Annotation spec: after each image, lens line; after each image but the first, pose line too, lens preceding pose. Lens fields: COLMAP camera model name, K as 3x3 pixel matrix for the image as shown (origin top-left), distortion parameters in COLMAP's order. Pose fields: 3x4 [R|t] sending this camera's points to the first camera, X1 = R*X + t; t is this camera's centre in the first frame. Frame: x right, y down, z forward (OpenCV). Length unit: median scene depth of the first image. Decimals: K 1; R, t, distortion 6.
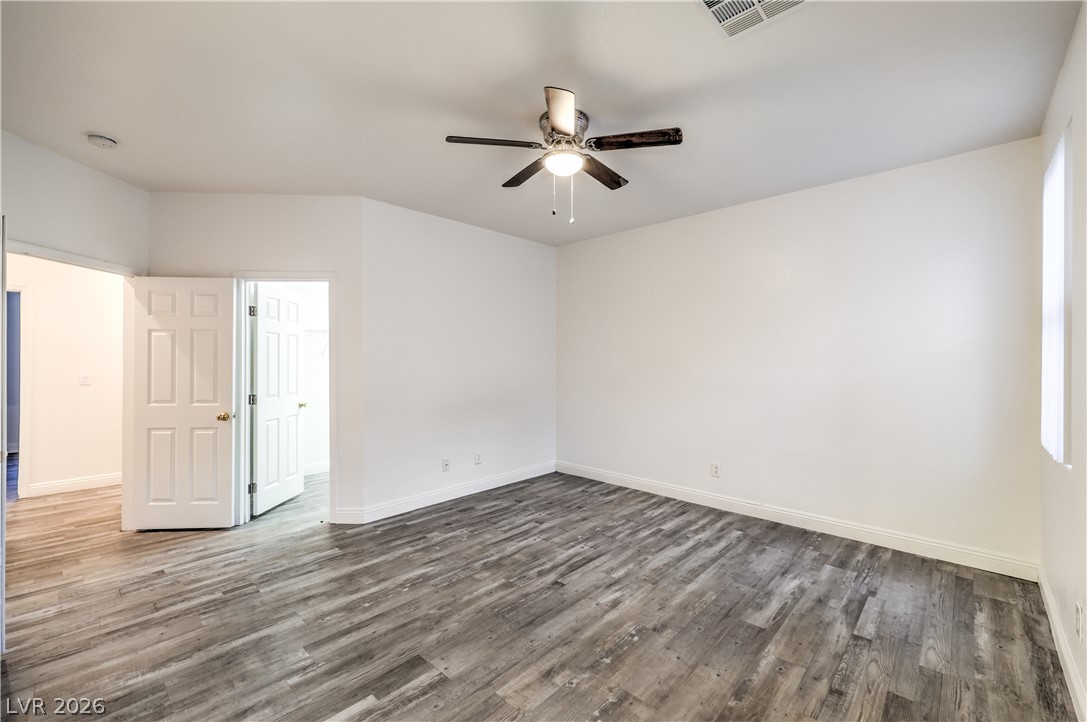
lens RADIAL K [[447.6, 0, 544.1], [0, 447.6, 337.1], [0, 0, 1]] dist [0.000590, -0.000363]
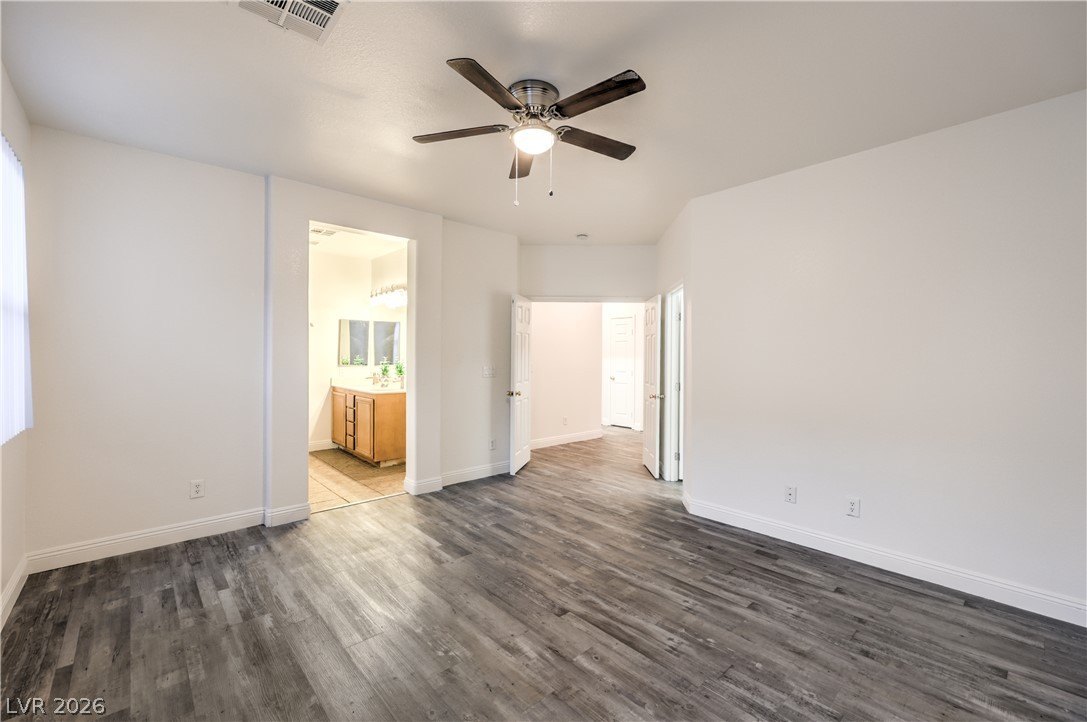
lens RADIAL K [[457.1, 0, 567.0], [0, 457.1, 358.7], [0, 0, 1]] dist [0.000086, -0.000192]
pose [[-0.051128, 0.010739, -0.998634, 0.825696], [0.042361, 0.999066, 0.008575, 0.047441], [0.997793, -0.041865, -0.051535, 0.974319]]
